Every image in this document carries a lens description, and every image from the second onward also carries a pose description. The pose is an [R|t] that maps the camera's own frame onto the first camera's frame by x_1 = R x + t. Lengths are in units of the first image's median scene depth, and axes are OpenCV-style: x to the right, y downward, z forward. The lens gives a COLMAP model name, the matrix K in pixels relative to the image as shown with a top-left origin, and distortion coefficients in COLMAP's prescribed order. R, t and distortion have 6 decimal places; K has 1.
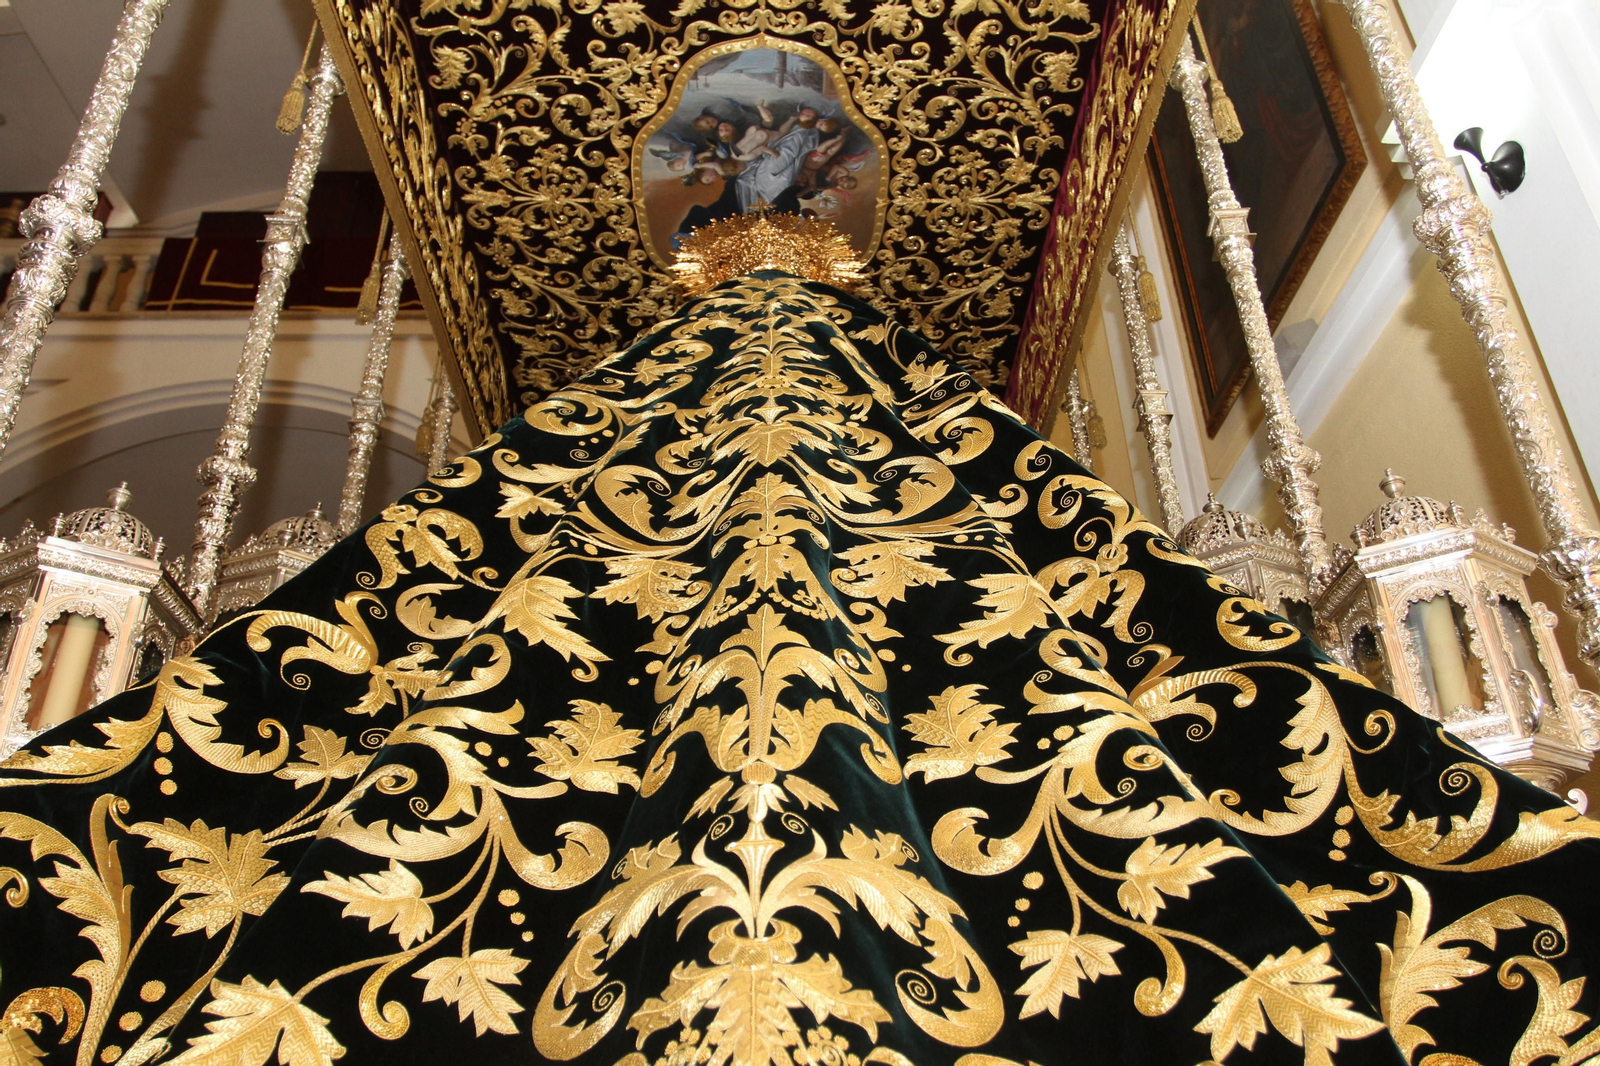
lens RADIAL K [[1255.2, 0, 794.0], [0, 1255.2, 535.6], [0, 0, 1]] dist [-0.087107, 0.048832]
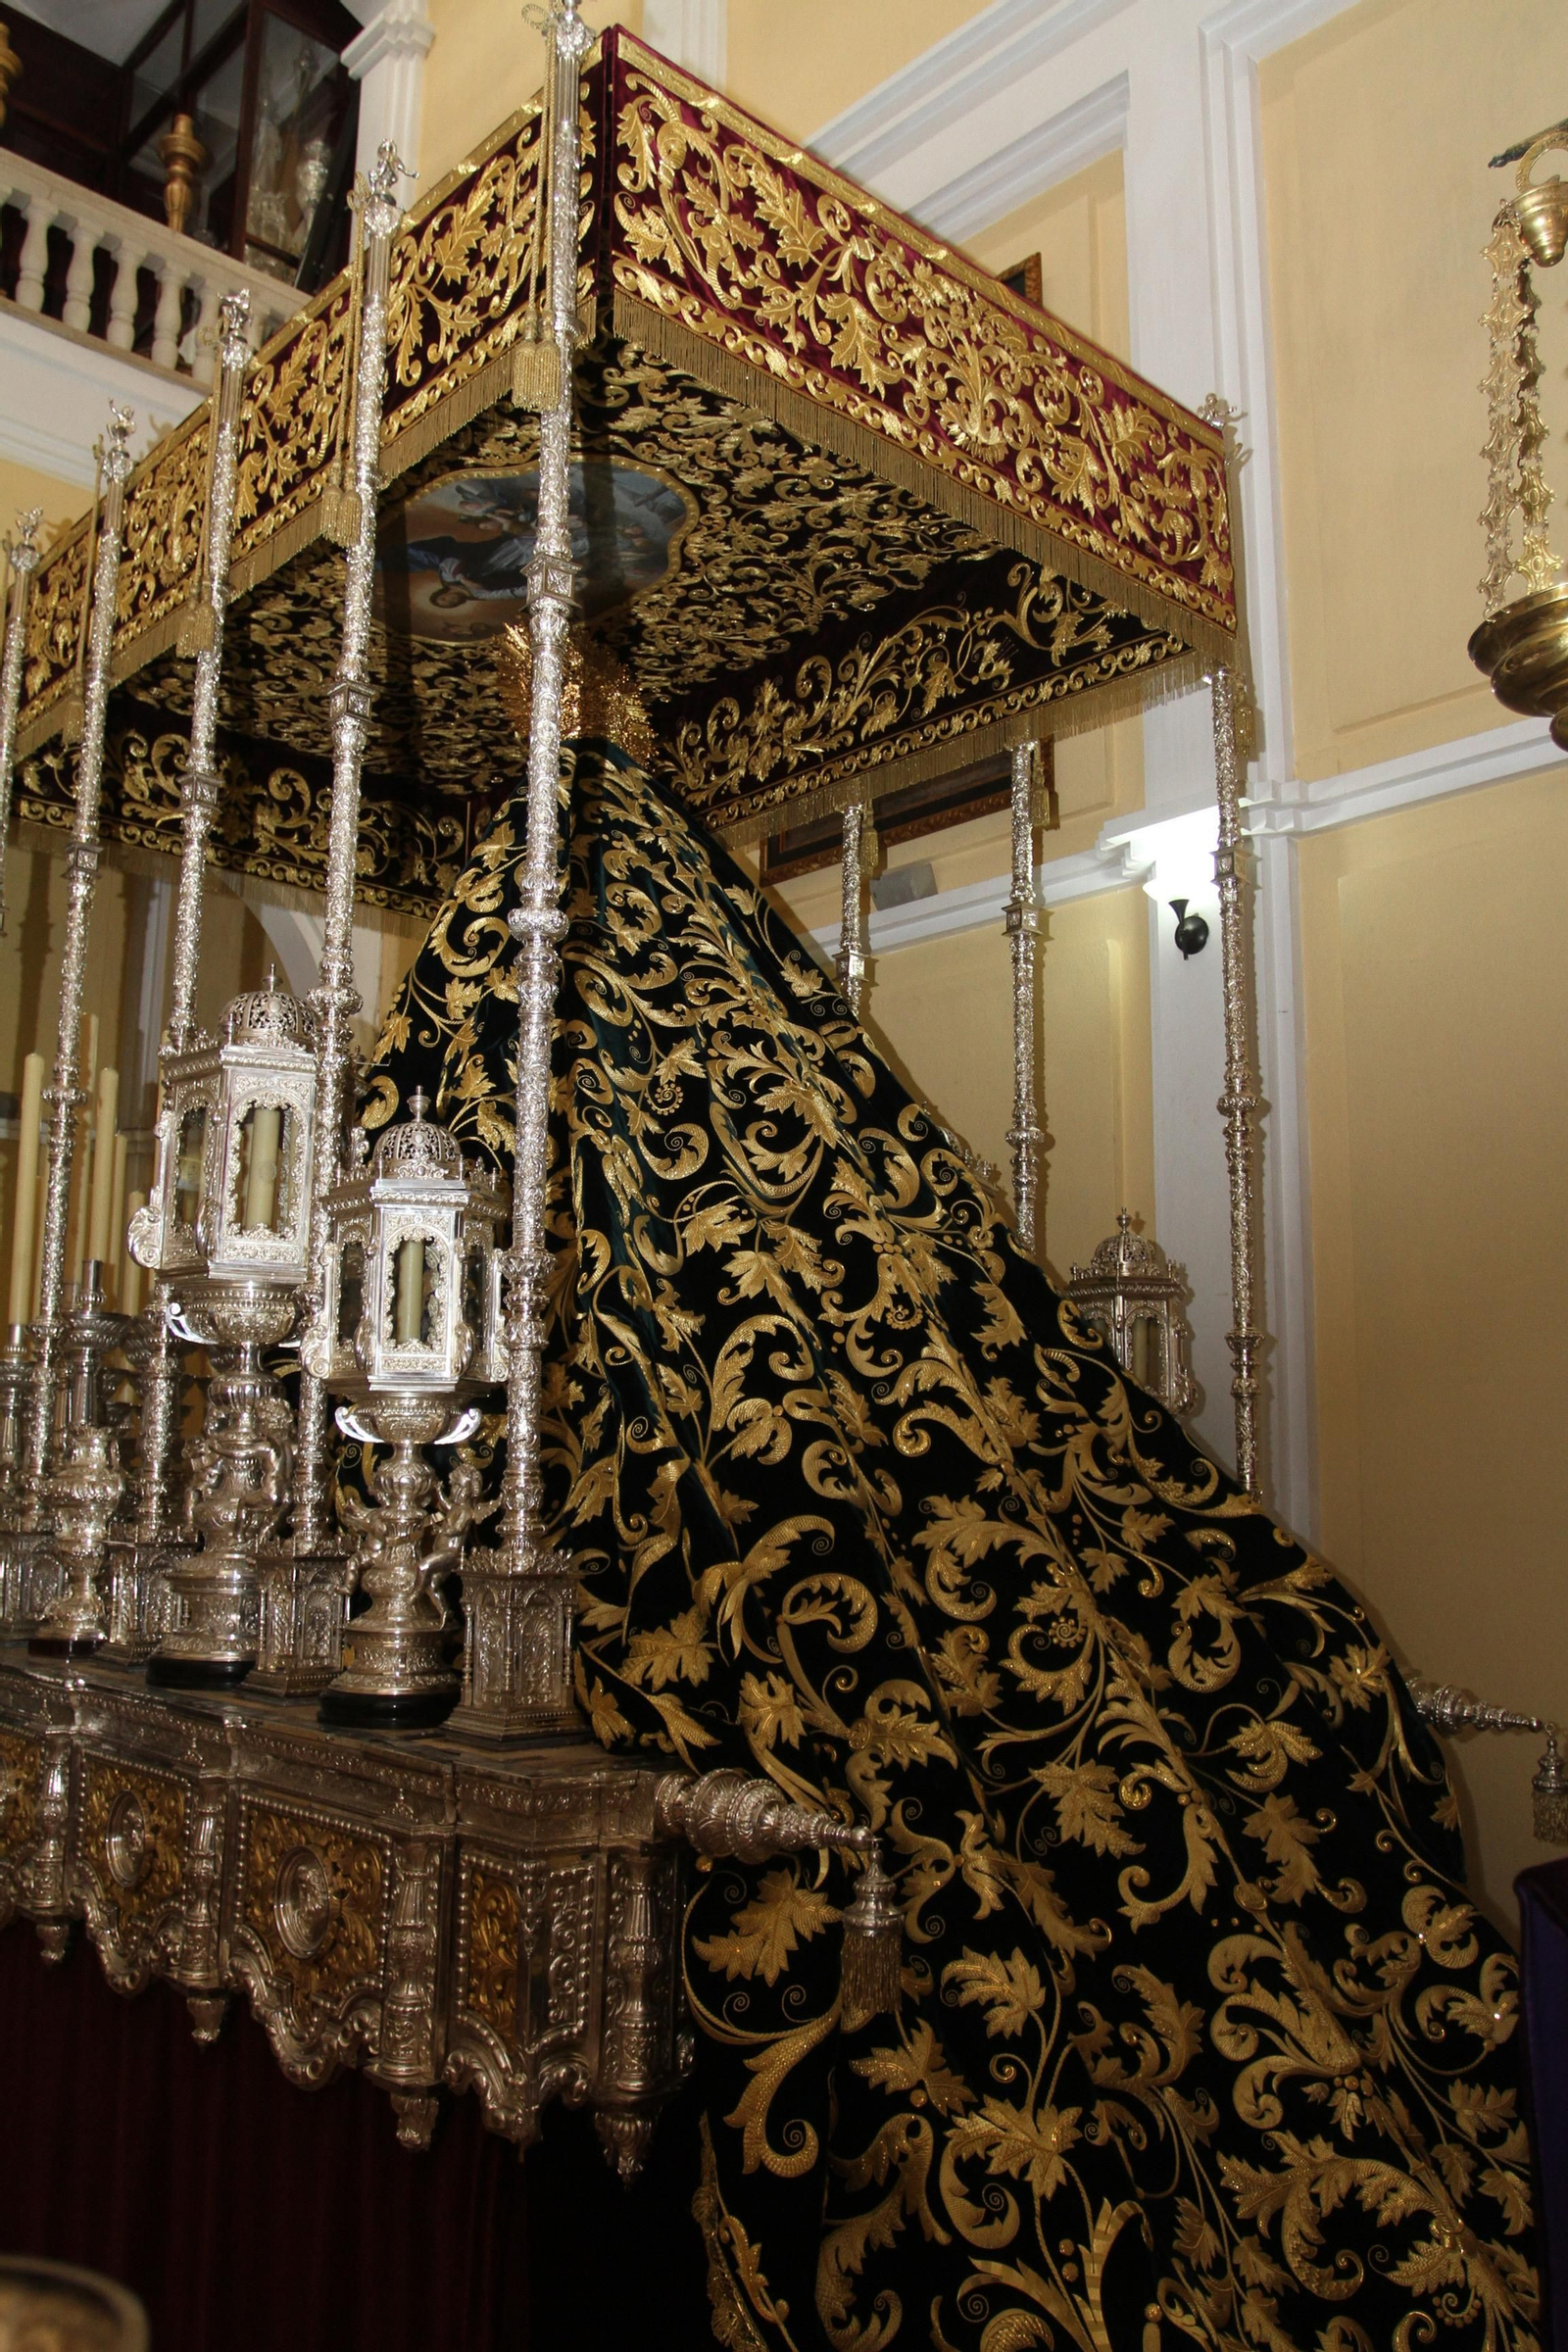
lens RADIAL K [[1845.1, 0, 794.4], [0, 1845.1, 1177.5], [0, 0, 1]] dist [-0.087107, 0.048832]
pose [[0.741814, 0.137693, 0.656318, -1.645923], [-0.353985, 0.911636, 0.208840, -0.518952], [-0.569568, -0.387247, 0.725005, -0.515350]]
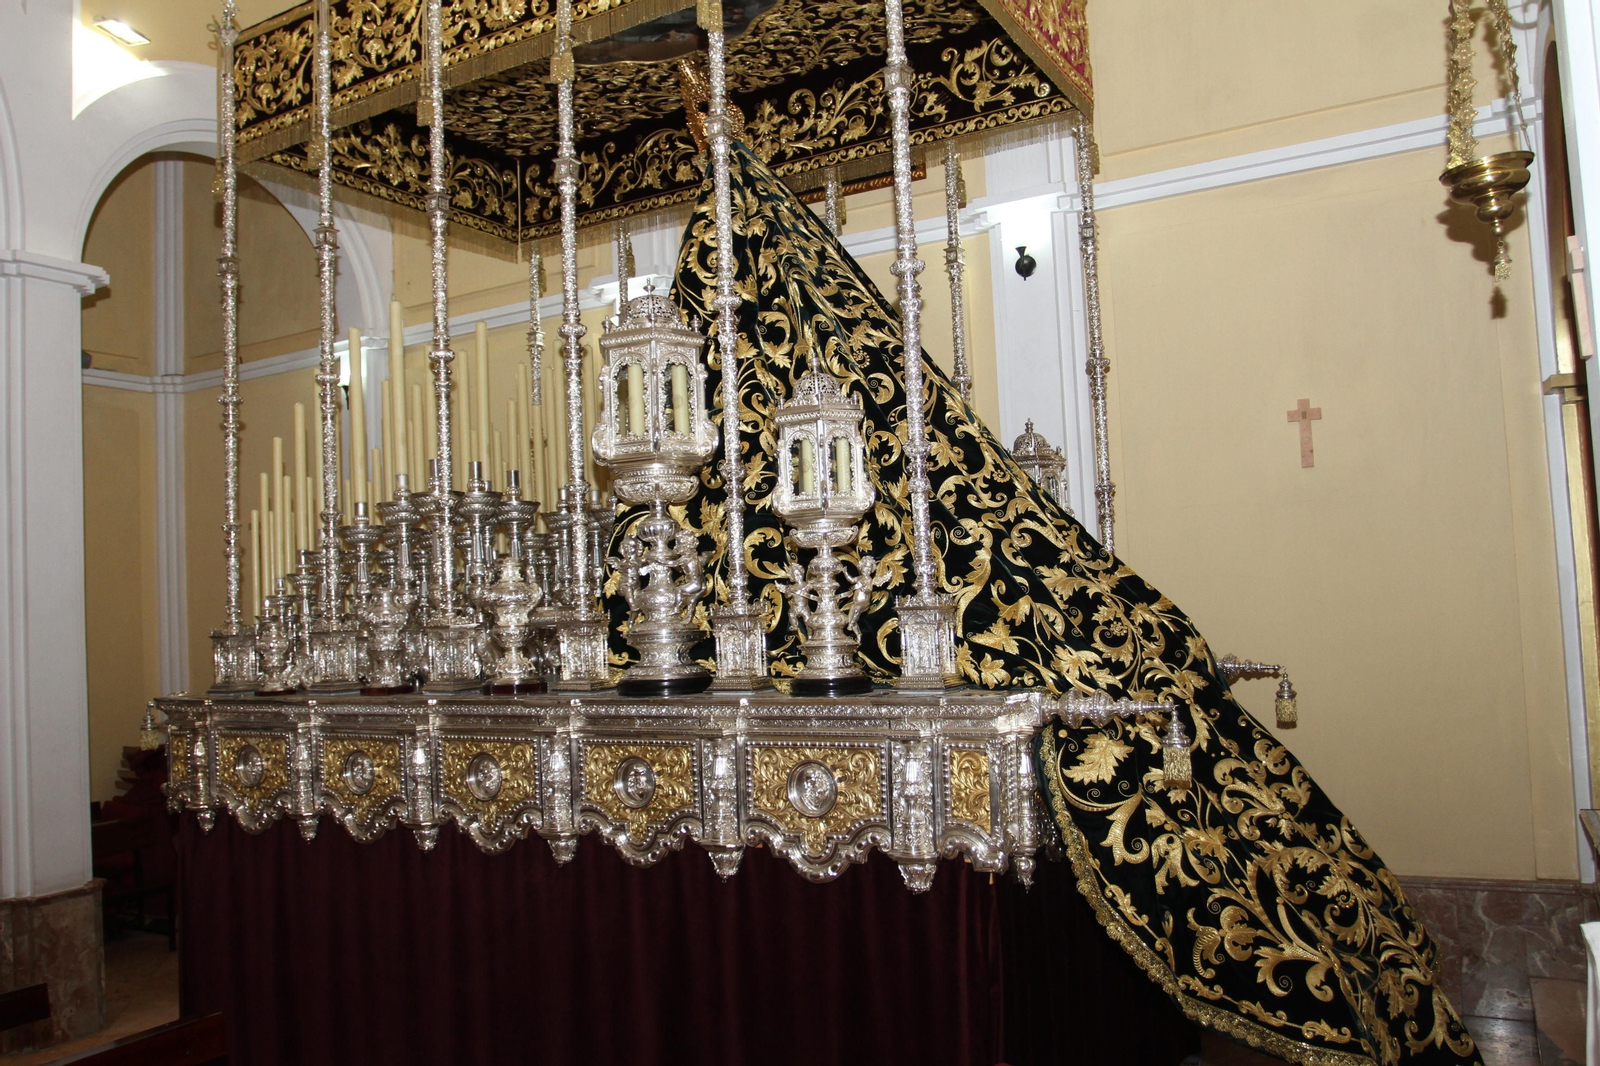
lens RADIAL K [[1255.2, 0, 795.4], [0, 1255.2, 536.5], [0, 0, 1]] dist [-0.087107, 0.048832]
pose [[0.514845, 0.043853, 0.856161, -2.770818], [-0.394024, 0.899058, 0.190893, -0.180059], [-0.761367, -0.435628, 0.480155, -0.114937]]
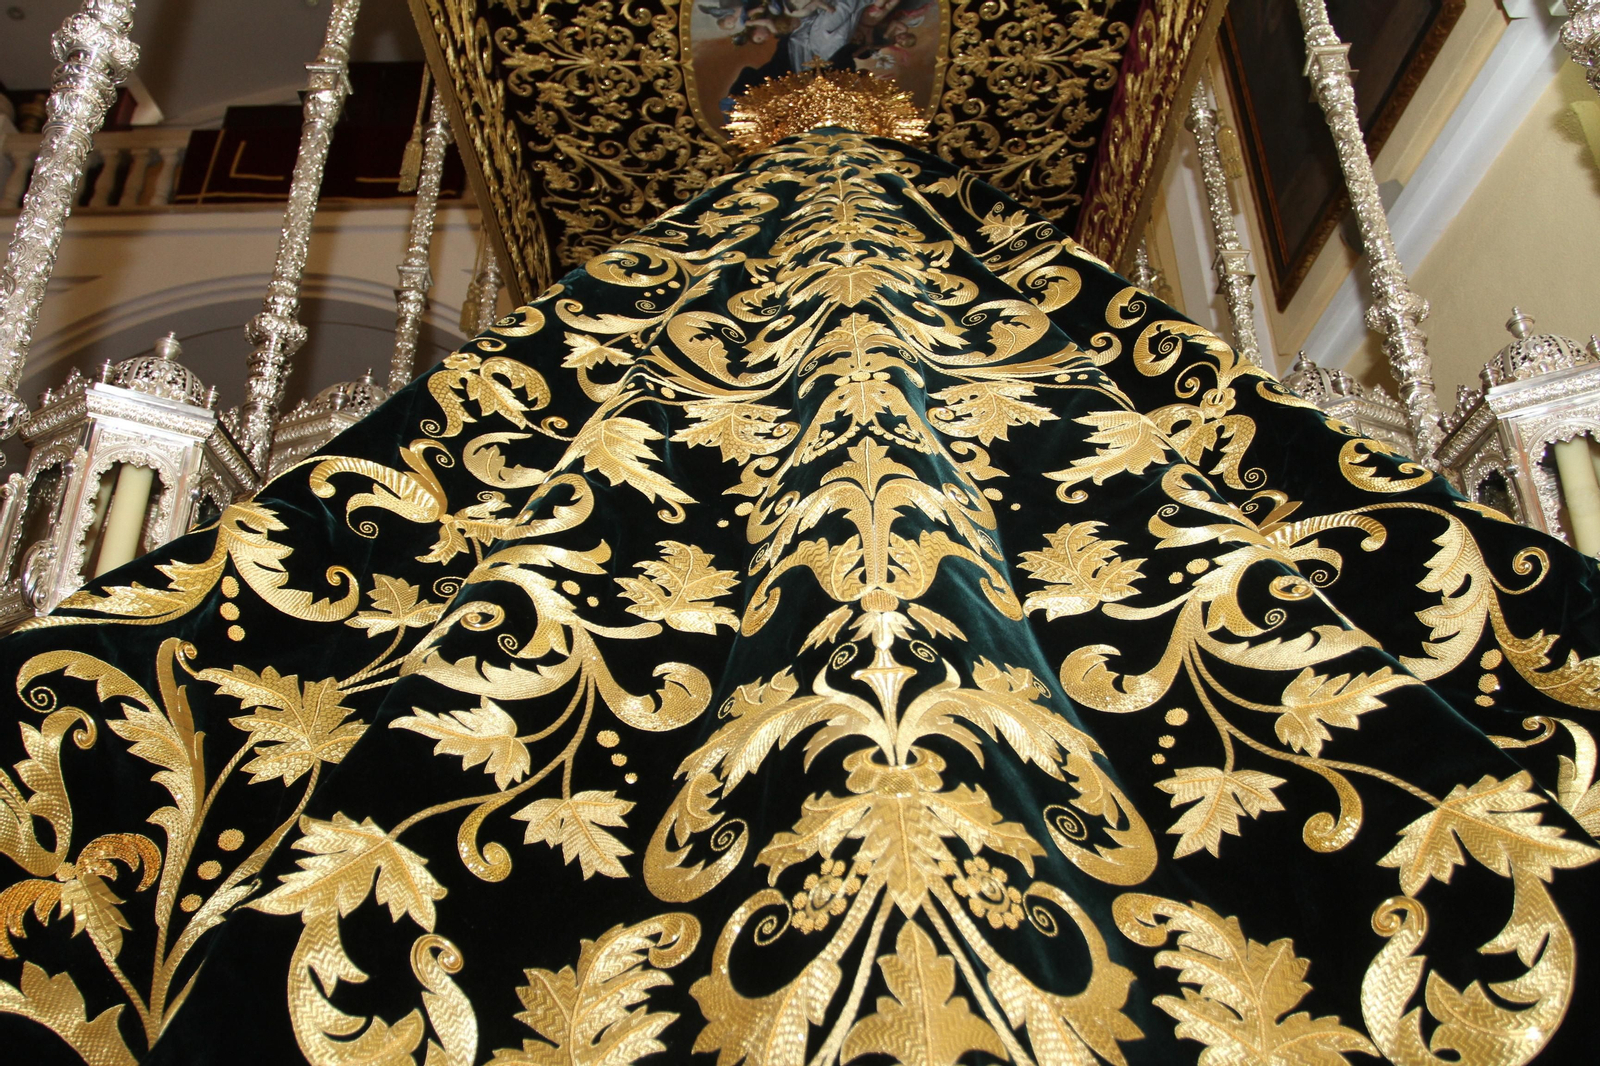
lens RADIAL K [[1255.2, 0, 795.7], [0, 1255.2, 535.6], [0, 0, 1]] dist [-0.087107, 0.048832]
pose [[0.999701, -0.005949, -0.023700, -0.050946], [0.007714, 0.997147, 0.075092, 0.054520], [0.023185, -0.075252, 0.996895, 0.064206]]
